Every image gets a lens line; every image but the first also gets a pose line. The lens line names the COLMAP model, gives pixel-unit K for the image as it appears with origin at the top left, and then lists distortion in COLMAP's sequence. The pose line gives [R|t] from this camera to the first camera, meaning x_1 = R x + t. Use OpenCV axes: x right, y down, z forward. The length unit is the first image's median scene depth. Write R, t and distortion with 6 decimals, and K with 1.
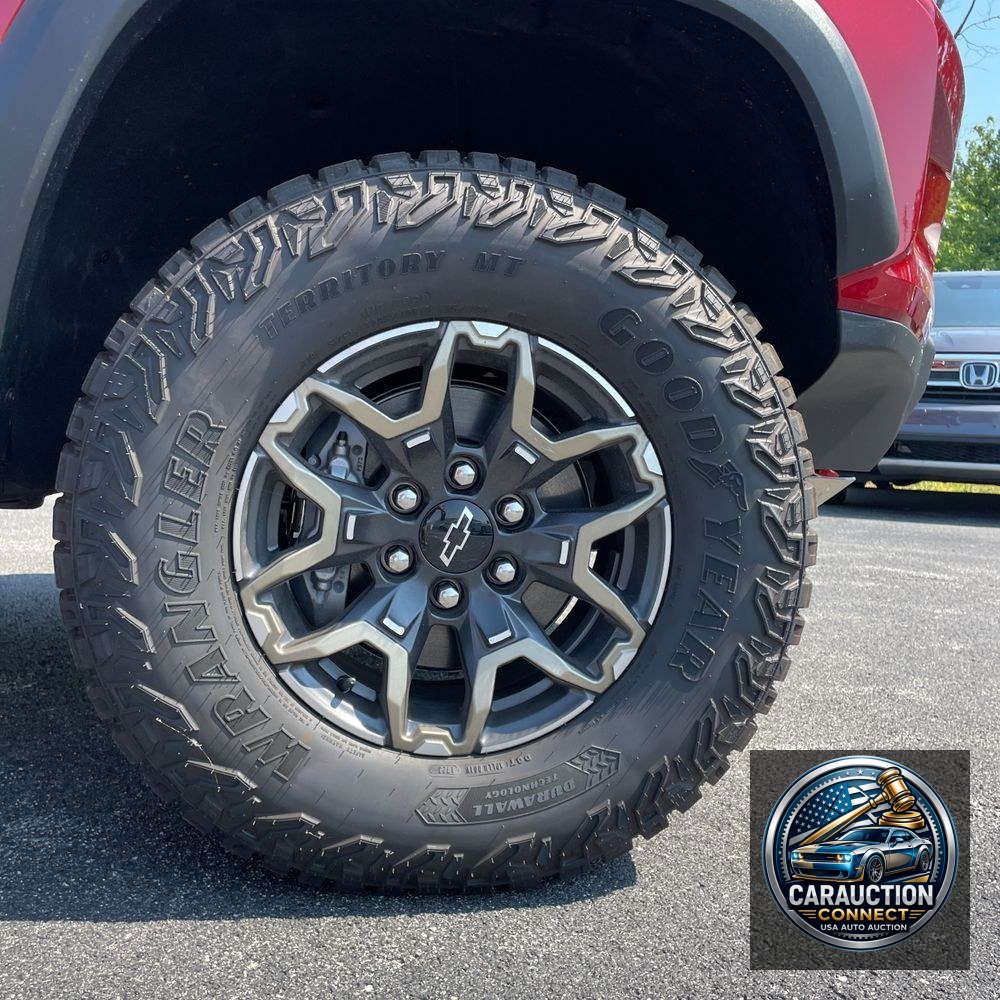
lens RADIAL K [[1000.2, 0, 501.1], [0, 1000.2, 495.3], [0, 0, 1]] dist [0.067216, -0.082316]
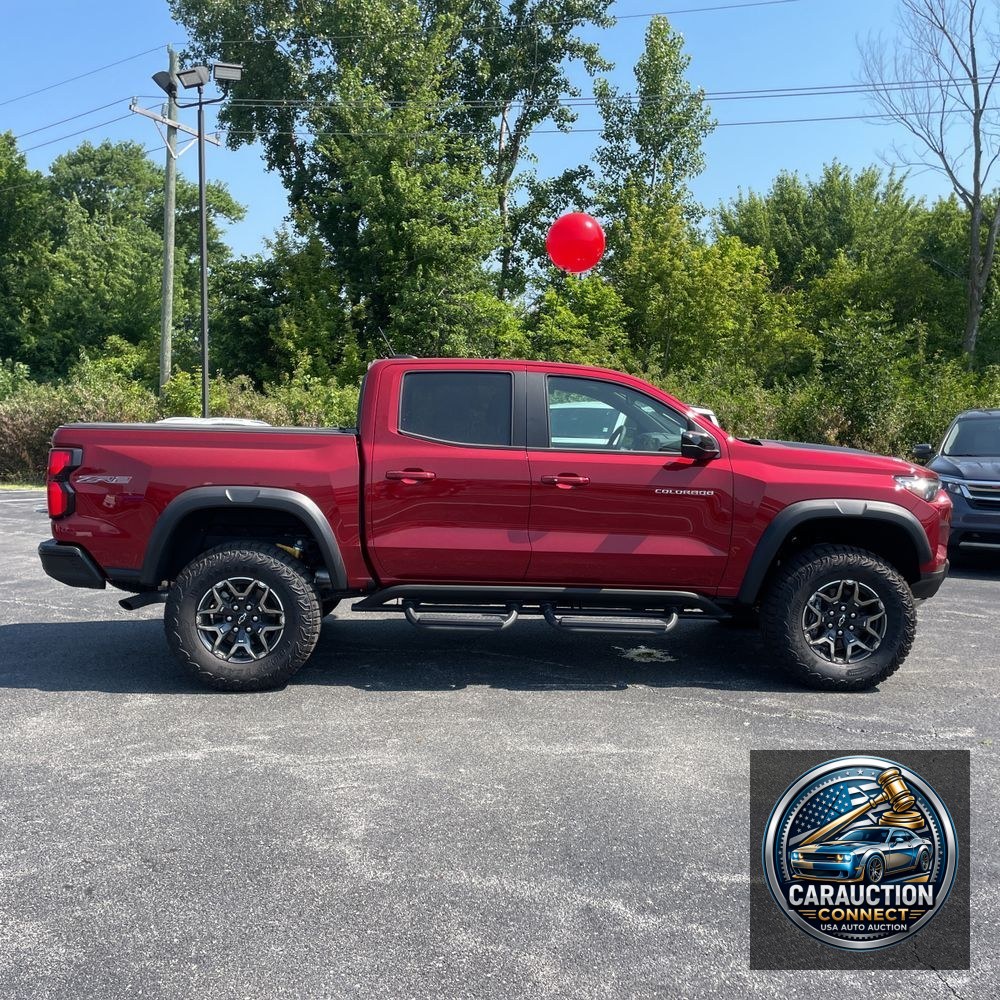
lens RADIAL K [[1013.1, 0, 490.7], [0, 1013.1, 499.1], [0, 0, 1]] dist [0.090360, -0.111151]
pose [[0.994733, -0.024027, -0.099649, -1.343452], [0.022729, 0.999642, -0.014141, -0.565926], [0.099953, 0.011801, 0.994922, -4.538536]]
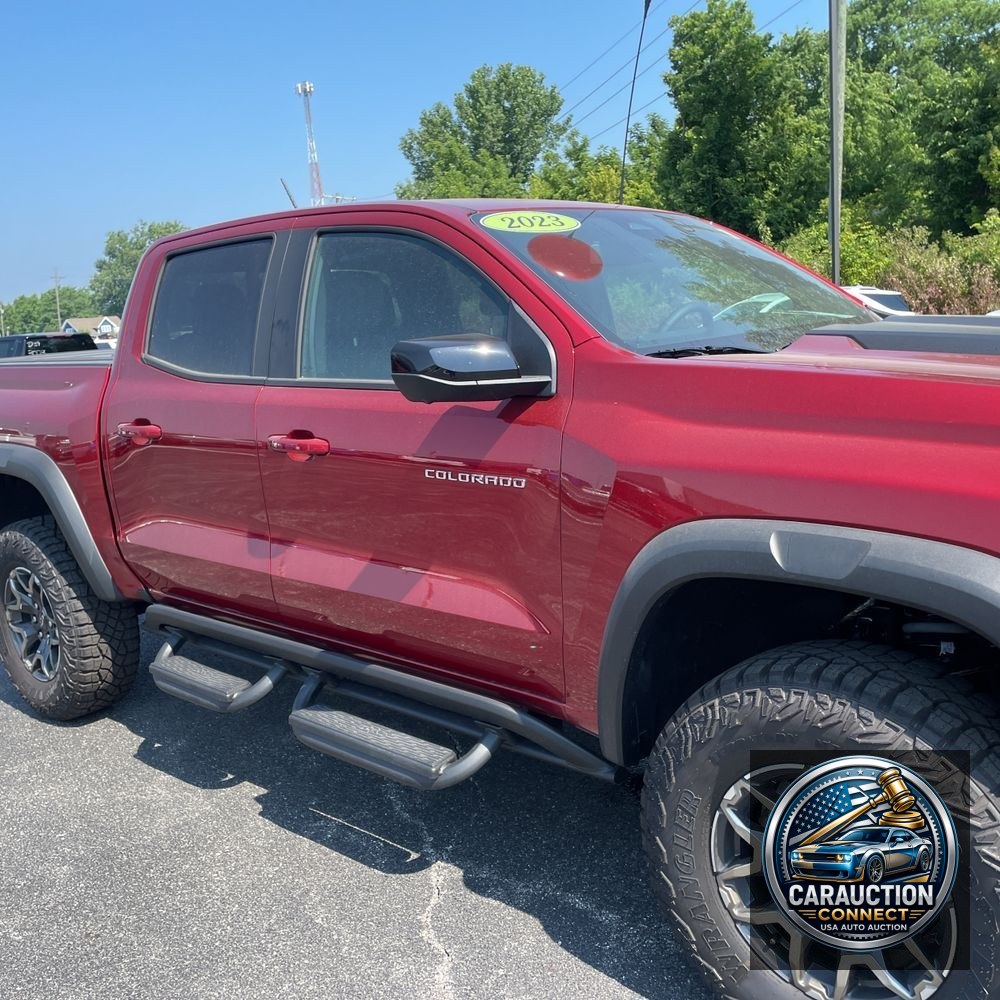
lens RADIAL K [[1007.0, 0, 508.5], [0, 1007.0, 492.6], [0, 0, 1]] dist [0.085667, -0.084875]
pose [[0.643680, 0.045064, -0.763967, 0.942097], [0.034698, 0.995520, 0.087957, -0.820683], [0.764508, -0.083124, 0.639233, -0.495490]]
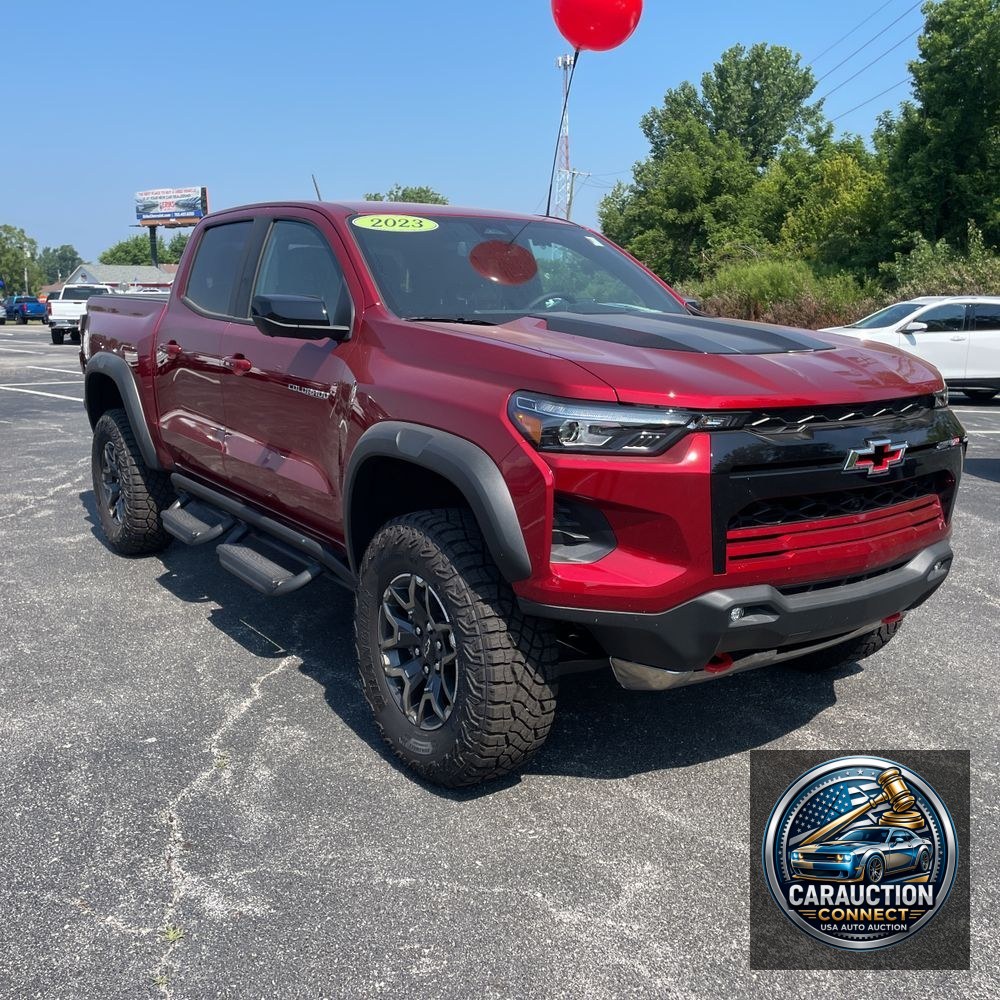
lens RADIAL K [[1007.0, 0, 508.5], [0, 1007.0, 492.6], [0, 0, 1]] dist [0.085667, -0.084875]
pose [[0.459564, 0.131216, -0.878398, 2.561214], [-0.066756, 0.991332, 0.113161, -0.747752], [0.885632, 0.006634, 0.464340, -0.092239]]
